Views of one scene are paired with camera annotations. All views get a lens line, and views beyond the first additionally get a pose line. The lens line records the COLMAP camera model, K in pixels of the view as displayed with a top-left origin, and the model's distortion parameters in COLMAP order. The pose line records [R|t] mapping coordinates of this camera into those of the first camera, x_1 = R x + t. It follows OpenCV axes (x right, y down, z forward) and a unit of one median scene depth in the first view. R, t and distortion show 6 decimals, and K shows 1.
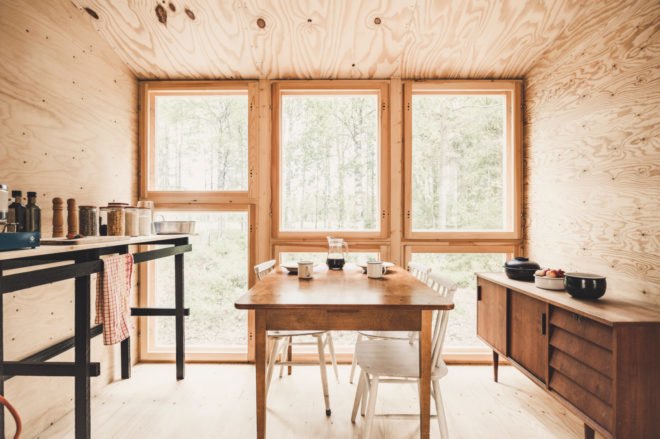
lens RADIAL K [[342.0, 0, 330.0], [0, 342.0, 219.5], [0, 0, 1]] dist [-0.004209, -0.000309]
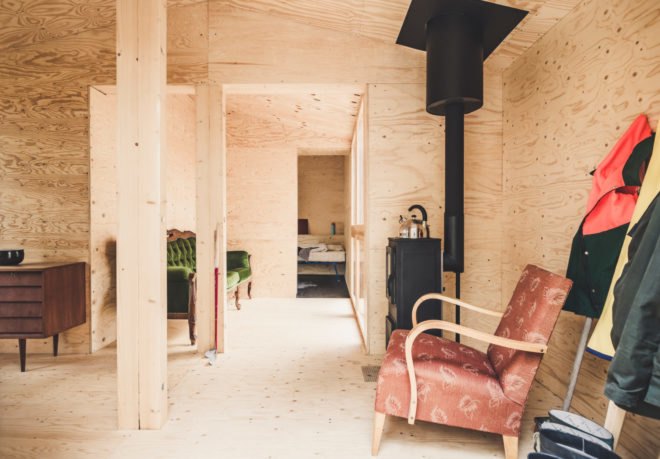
lens RADIAL K [[357.5, 0, 330.0], [0, 357.5, 229.5], [0, 0, 1]] dist [-0.005684, -0.001266]
pose [[-0.001369, -0.008926, 0.999959, -0.728358], [-0.004125, 0.999952, 0.008920, 0.054490], [-0.999991, -0.004113, -0.001406, -0.348852]]
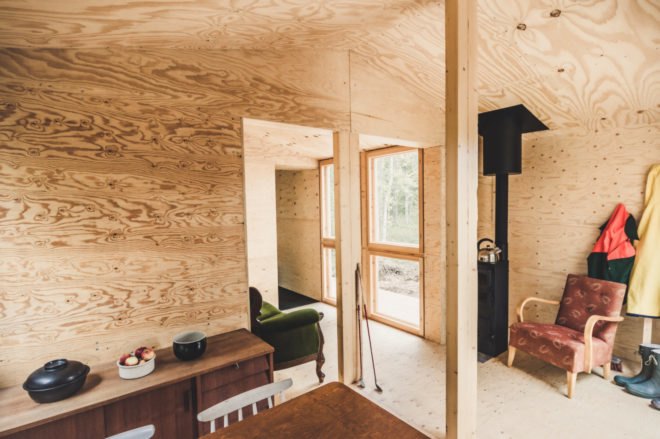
lens RADIAL K [[342.0, 0, 330.0], [0, 342.0, 219.5], [0, 0, 1]] dist [-0.004209, -0.000309]
pose [[-0.613770, -0.028633, 0.788965, -0.353528], [0.014426, 0.998769, 0.047470, -0.239252], [-0.789353, 0.040517, -0.612602, 1.214166]]
